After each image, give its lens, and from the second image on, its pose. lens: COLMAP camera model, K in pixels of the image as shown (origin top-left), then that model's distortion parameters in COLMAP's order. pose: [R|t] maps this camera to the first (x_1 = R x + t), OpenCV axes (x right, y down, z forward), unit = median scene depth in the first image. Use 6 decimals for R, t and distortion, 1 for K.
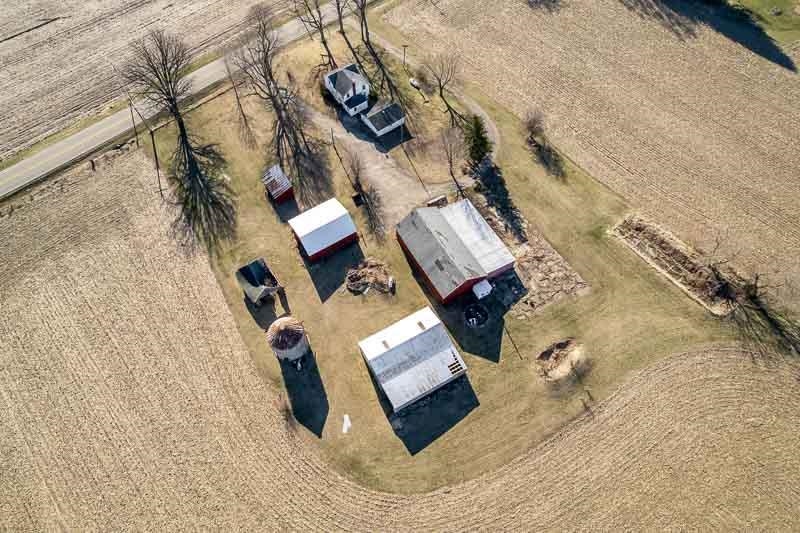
lens RADIAL K [[535.8, 0, 391.2], [0, 535.8, 271.3], [0, 0, 1]] dist [-0.073779, 0.062464]
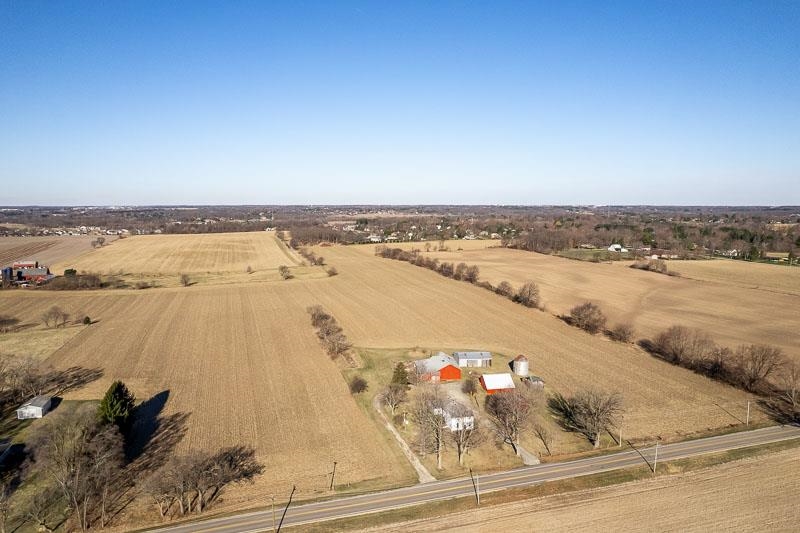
lens RADIAL K [[535.8, 0, 399.9], [0, 535.8, 268.5], [0, 0, 1]] dist [-0.073779, 0.062464]
pose [[-0.920200, -0.024296, 0.390694, -0.516828], [0.350347, 0.394087, 0.849677, -1.882378], [-0.174611, 0.918752, -0.354127, 1.305027]]
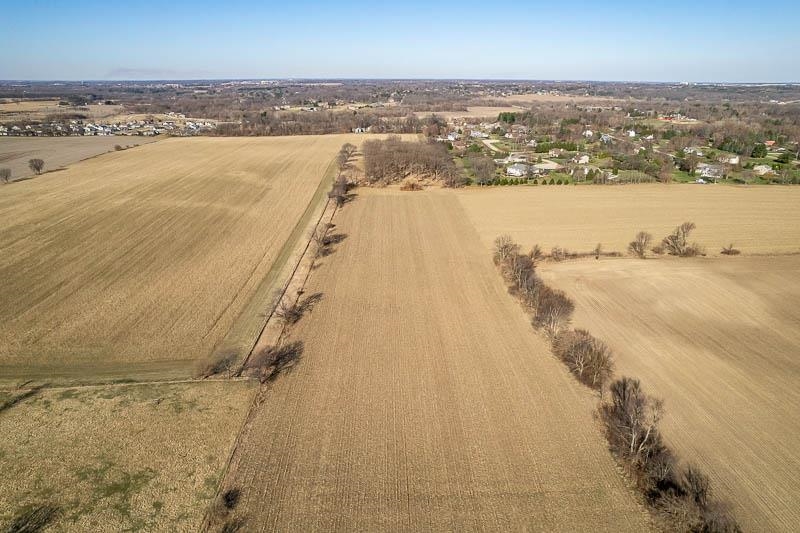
lens RADIAL K [[535.8, 0, 399.6], [0, 535.8, 270.2], [0, 0, 1]] dist [-0.073779, 0.062464]
pose [[-0.772437, -0.198091, 0.603408, 1.094262], [0.559359, 0.237748, 0.794099, 1.177443], [-0.300763, 0.950913, -0.072841, -0.678236]]
